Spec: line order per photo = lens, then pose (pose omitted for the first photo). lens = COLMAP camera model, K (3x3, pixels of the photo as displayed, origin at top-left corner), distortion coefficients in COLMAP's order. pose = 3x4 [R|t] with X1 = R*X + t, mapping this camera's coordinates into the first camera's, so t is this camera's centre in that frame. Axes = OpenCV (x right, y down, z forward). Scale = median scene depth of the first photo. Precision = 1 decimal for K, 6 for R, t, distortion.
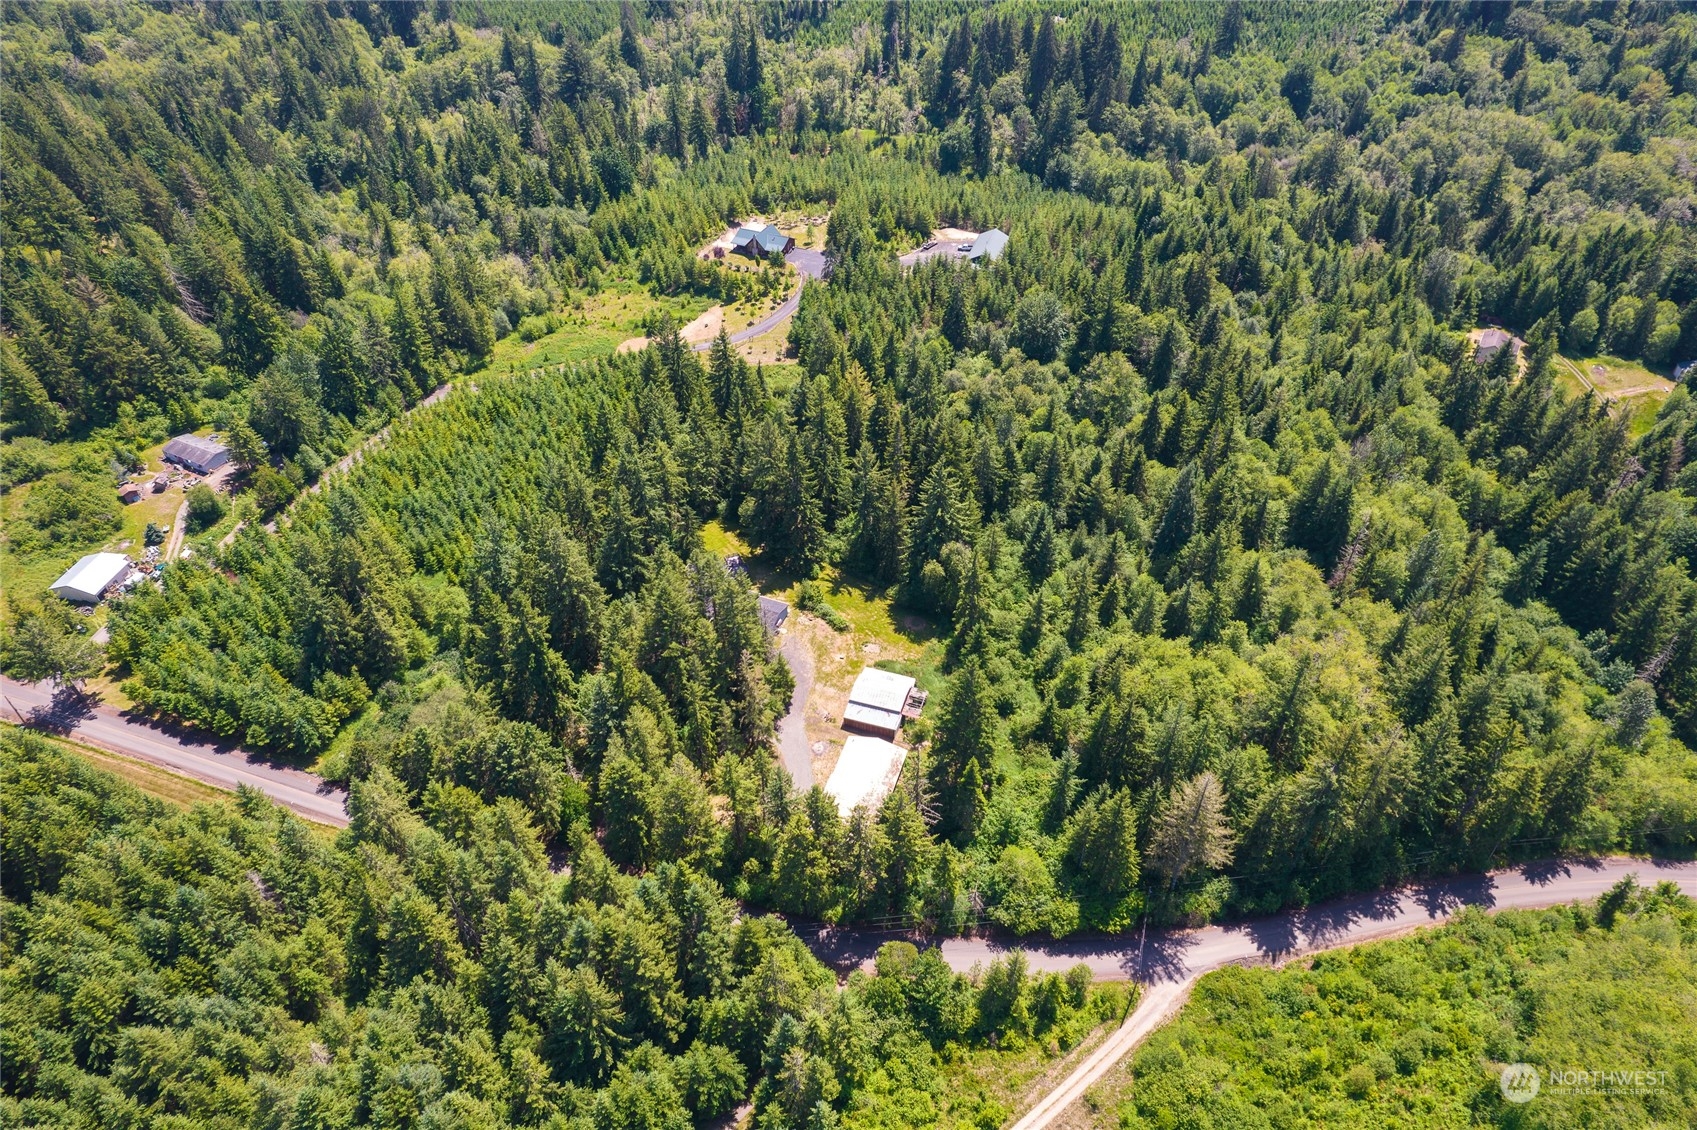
lens RADIAL K [[1096.9, 0, 853.6], [0, 1096.9, 566.8], [0, 0, 1]] dist [-0.092216, 0.089451]
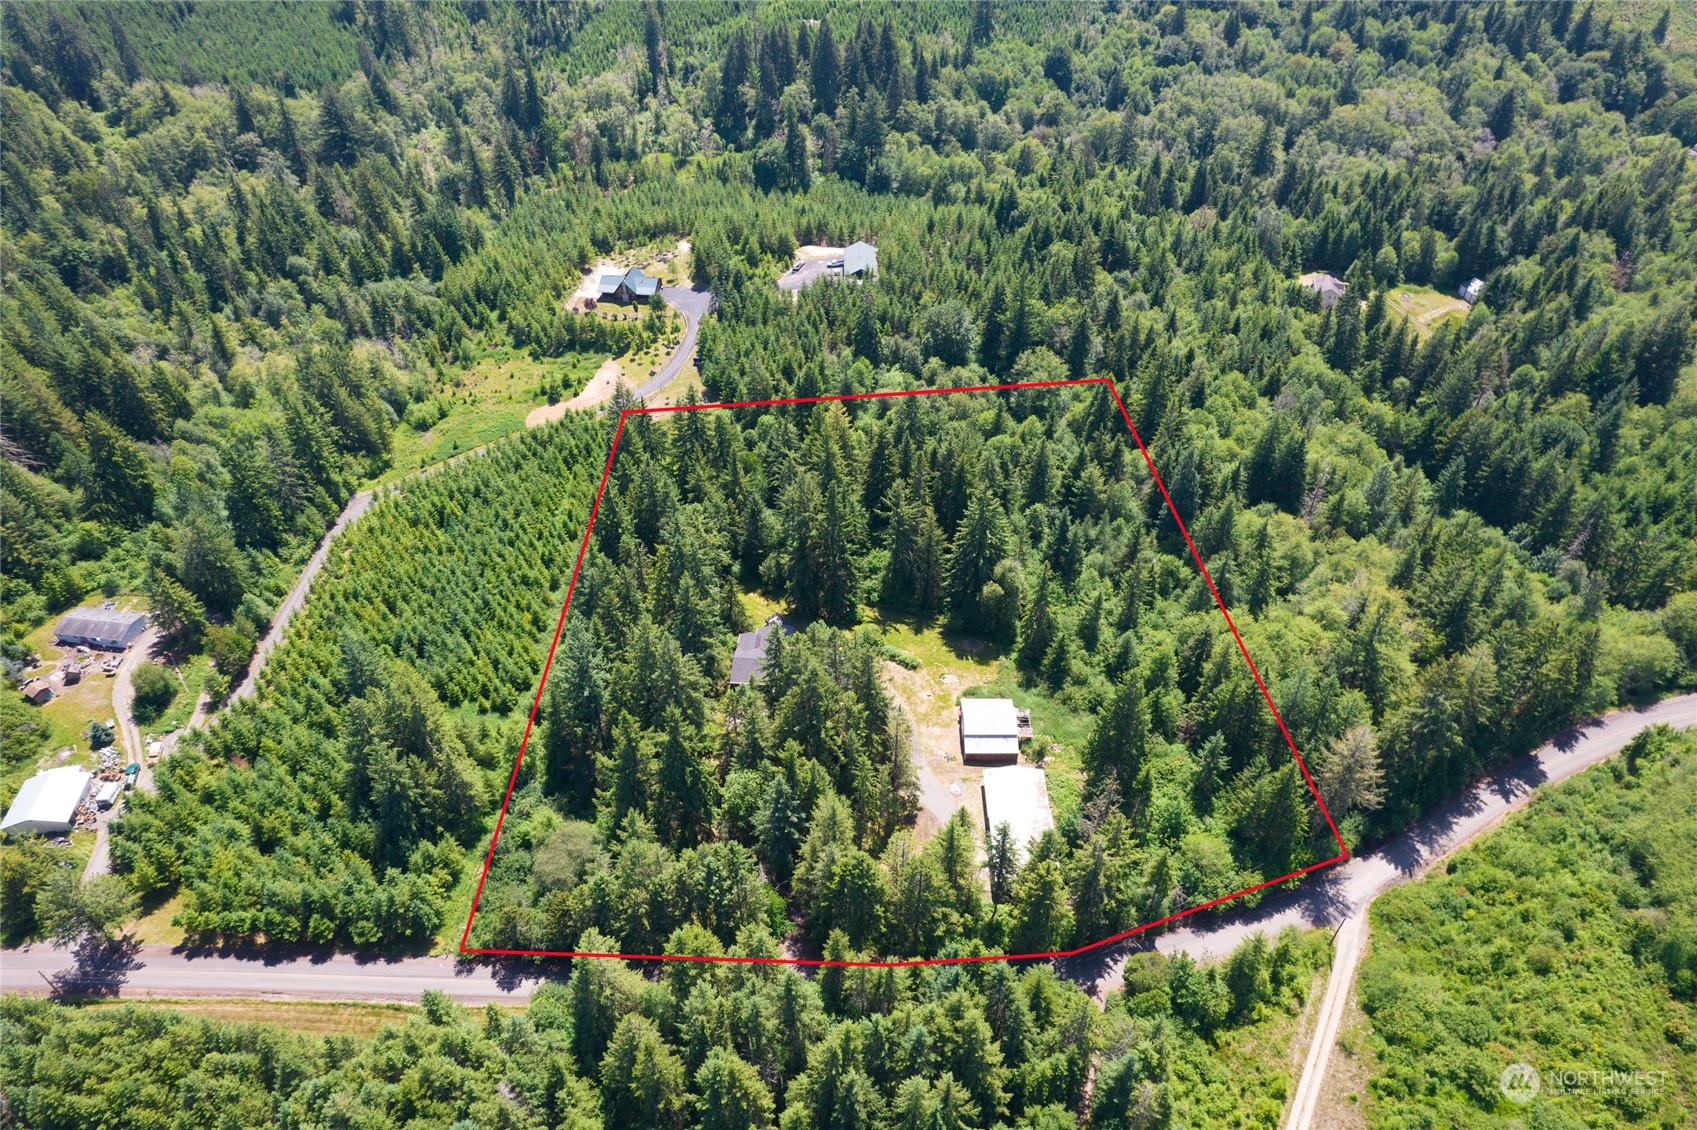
lens RADIAL K [[1096.9, 0, 853.6], [0, 1096.9, 566.8], [0, 0, 1]] dist [-0.092216, 0.089451]
pose [[0.951460, -0.197774, 0.235817, -0.207808], [0.196375, 0.980081, 0.029648, -0.054229], [-0.236983, 0.018099, 0.971345, 0.027394]]
